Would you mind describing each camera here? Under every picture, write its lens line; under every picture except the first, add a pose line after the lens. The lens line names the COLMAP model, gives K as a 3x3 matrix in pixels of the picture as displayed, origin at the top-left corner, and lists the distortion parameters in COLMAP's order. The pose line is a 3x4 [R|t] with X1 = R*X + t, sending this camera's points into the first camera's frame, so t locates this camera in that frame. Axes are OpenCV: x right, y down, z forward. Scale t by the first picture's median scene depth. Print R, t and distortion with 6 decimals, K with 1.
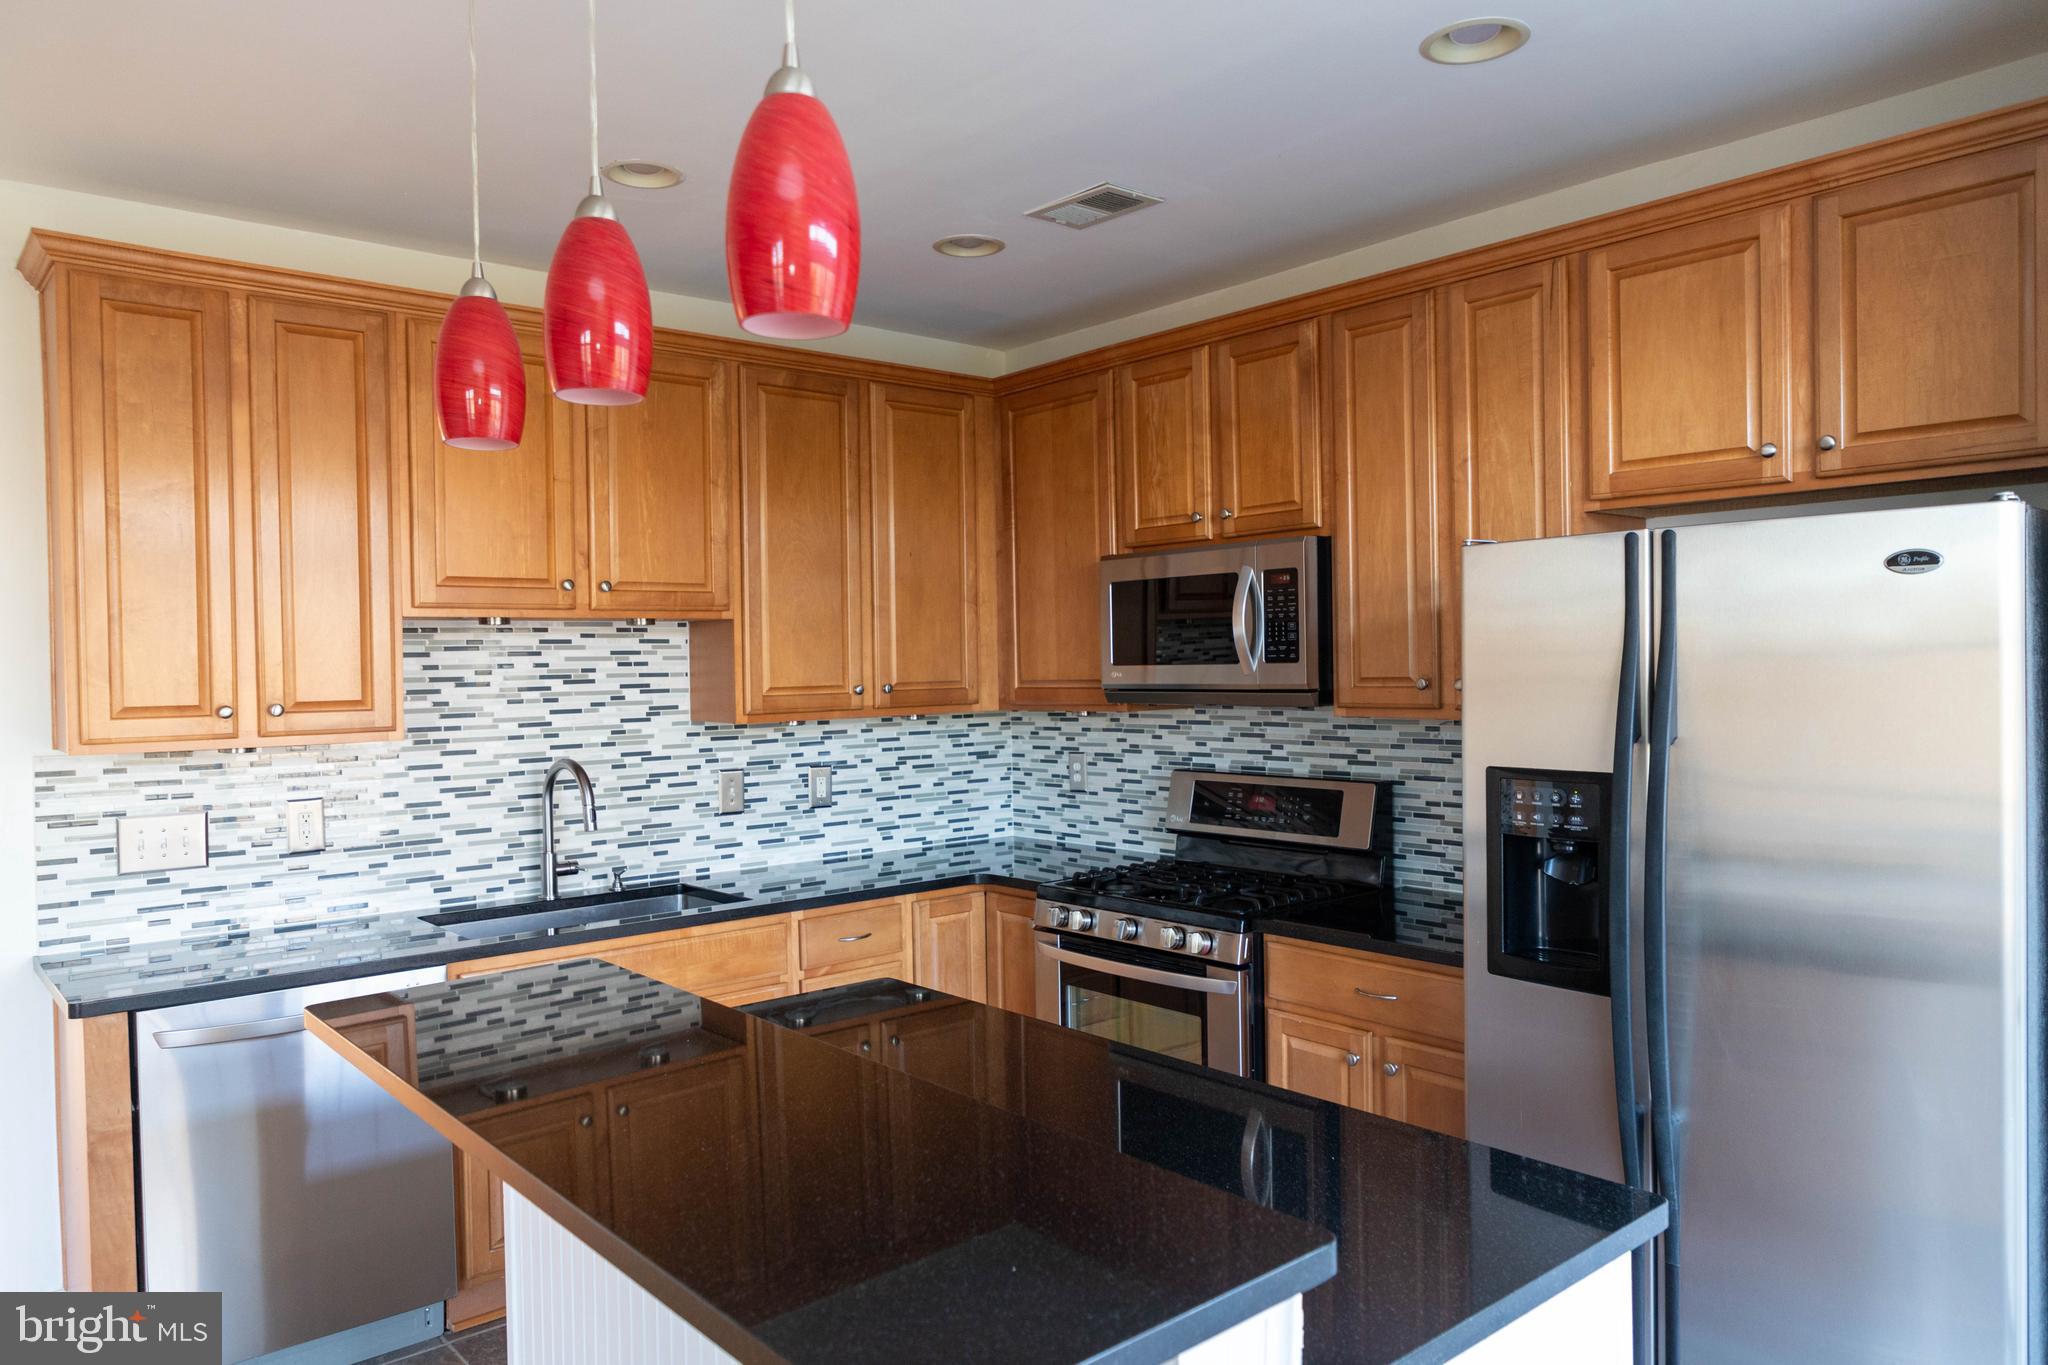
lens RADIAL K [[1375.0, 0, 1018.3], [0, 1375.0, 672.3], [0, 0, 1]] dist [-0.002988, 0.002521]
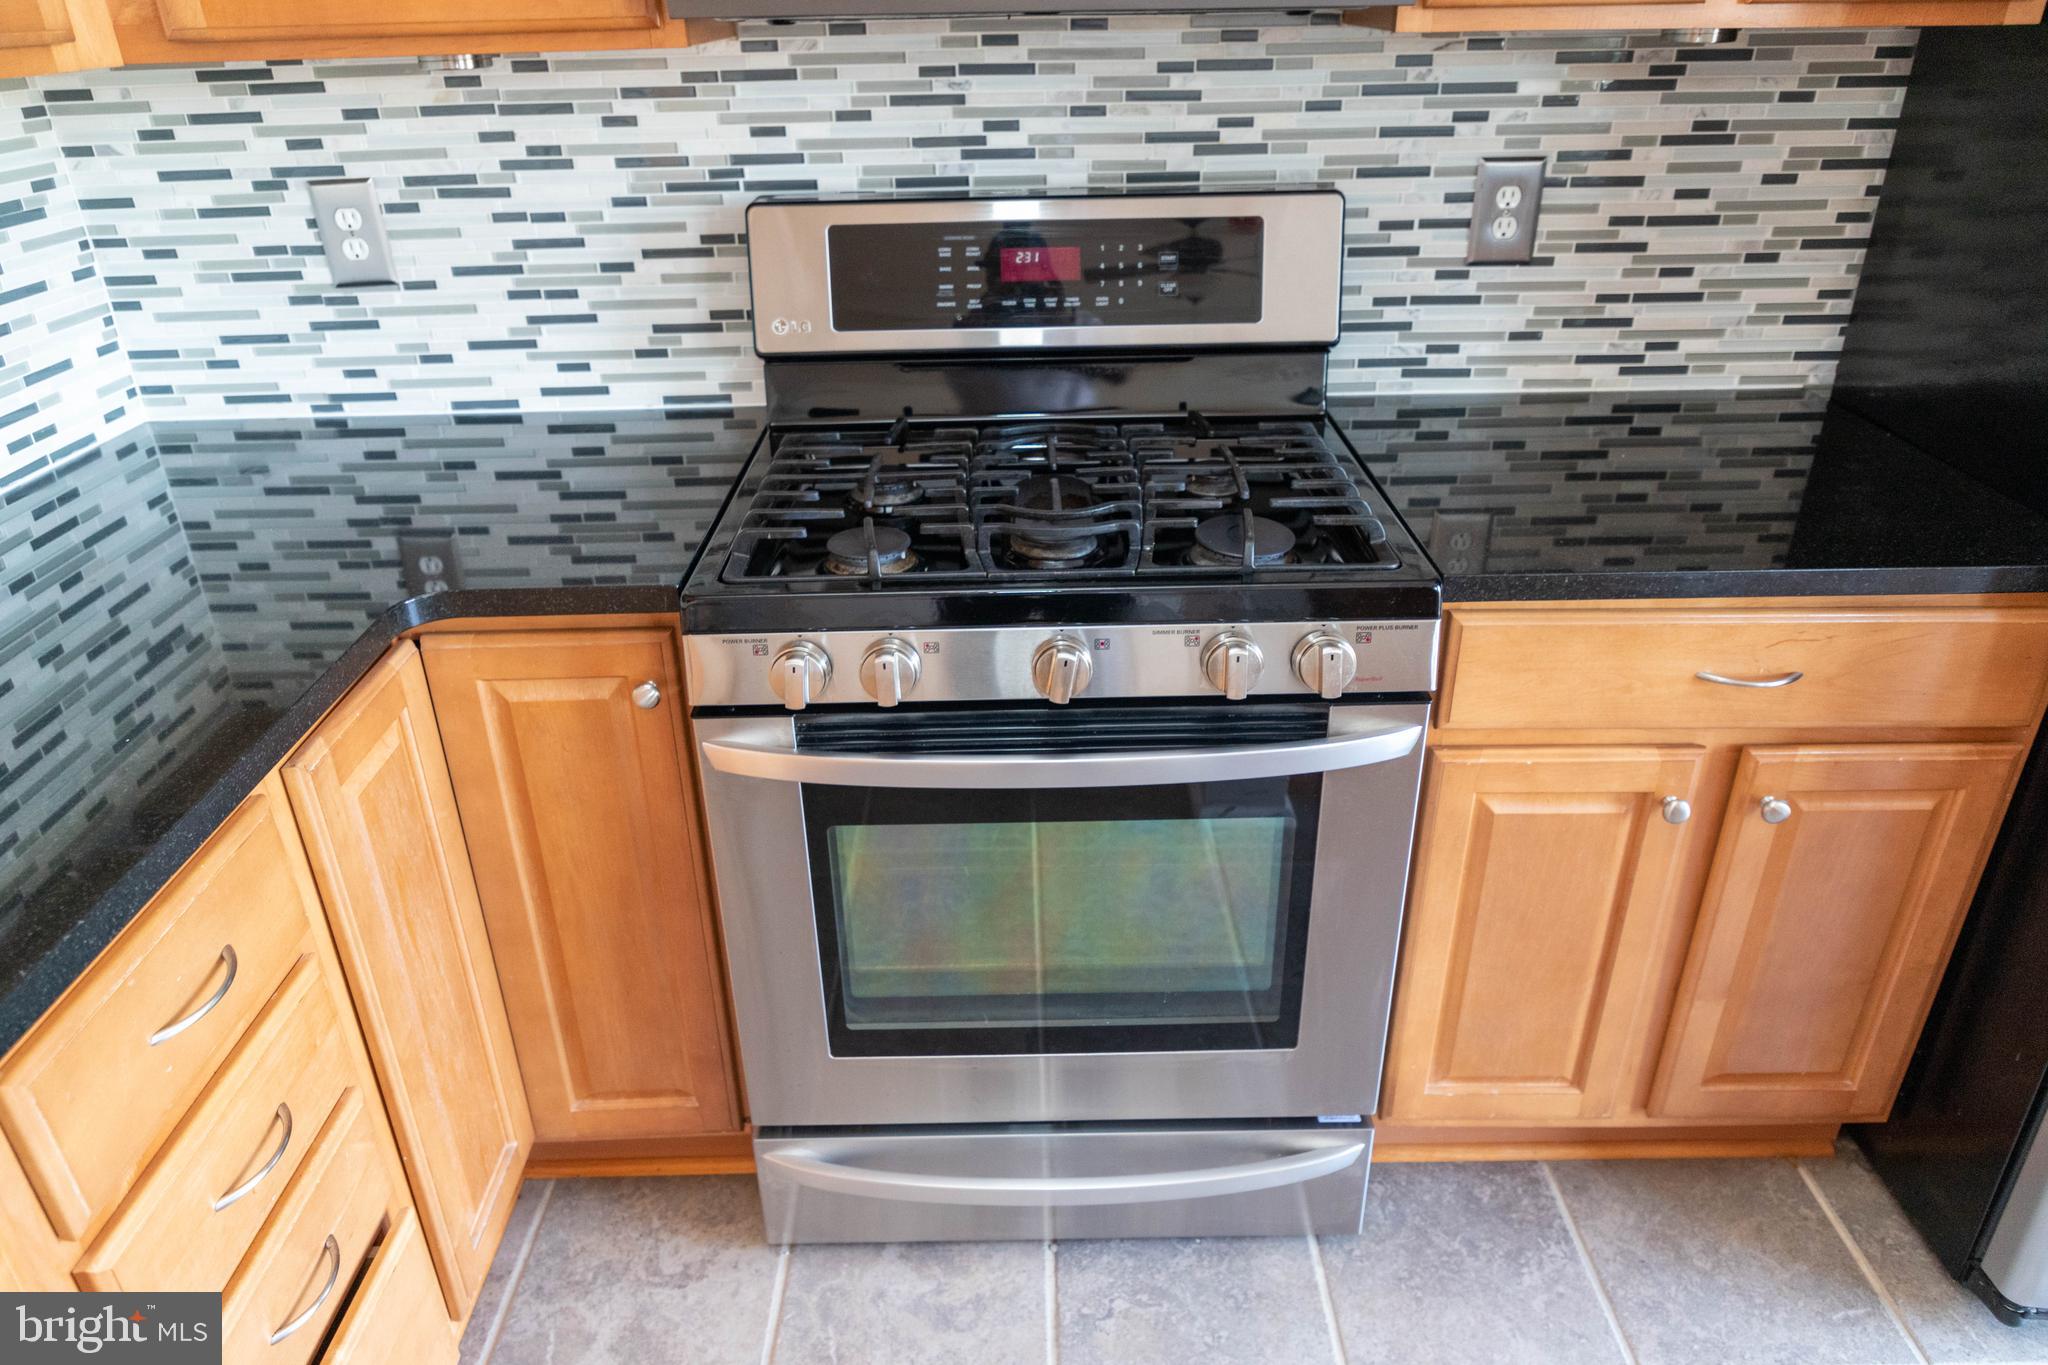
lens RADIAL K [[1375.0, 0, 1017.8], [0, 1375.0, 678.5], [0, 0, 1]] dist [-0.002988, 0.002521]
pose [[0.648517, -0.342299, 0.679895, -0.169597], [0.013390, 0.898180, 0.439424, 0.020863], [-0.761082, -0.275870, 0.587069, 0.711943]]
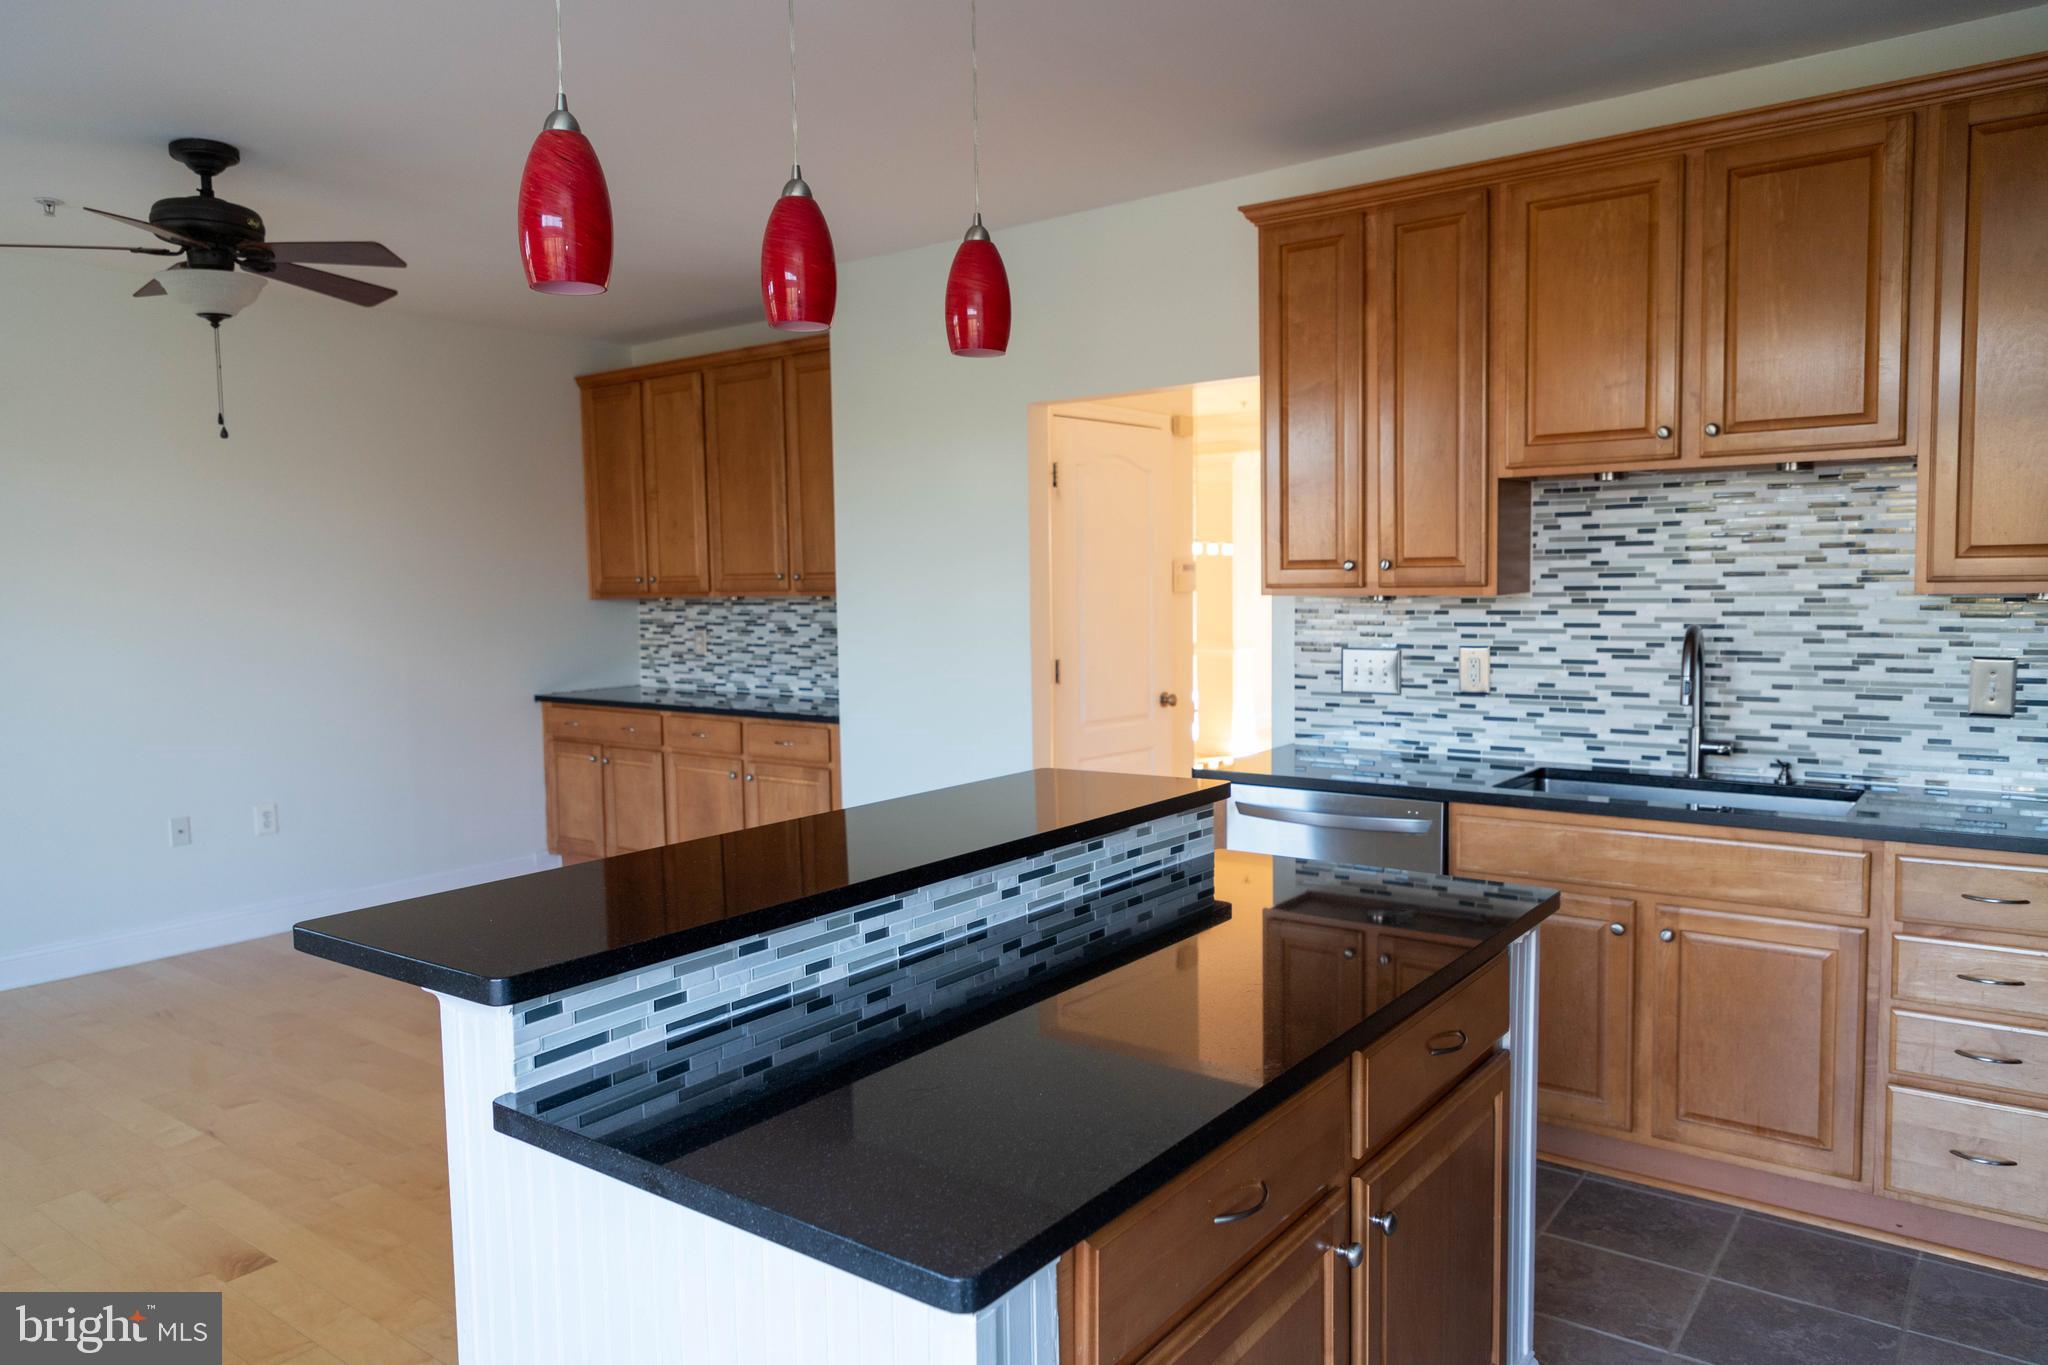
lens RADIAL K [[1375.0, 0, 1015.8], [0, 1375.0, 676.8], [0, 0, 1]] dist [-0.002988, 0.002521]
pose [[0.210243, 0.088717, -0.973615, 0.437283], [0.006806, 0.995717, 0.092201, 0.009688], [0.977625, -0.026011, 0.208739, 0.351224]]
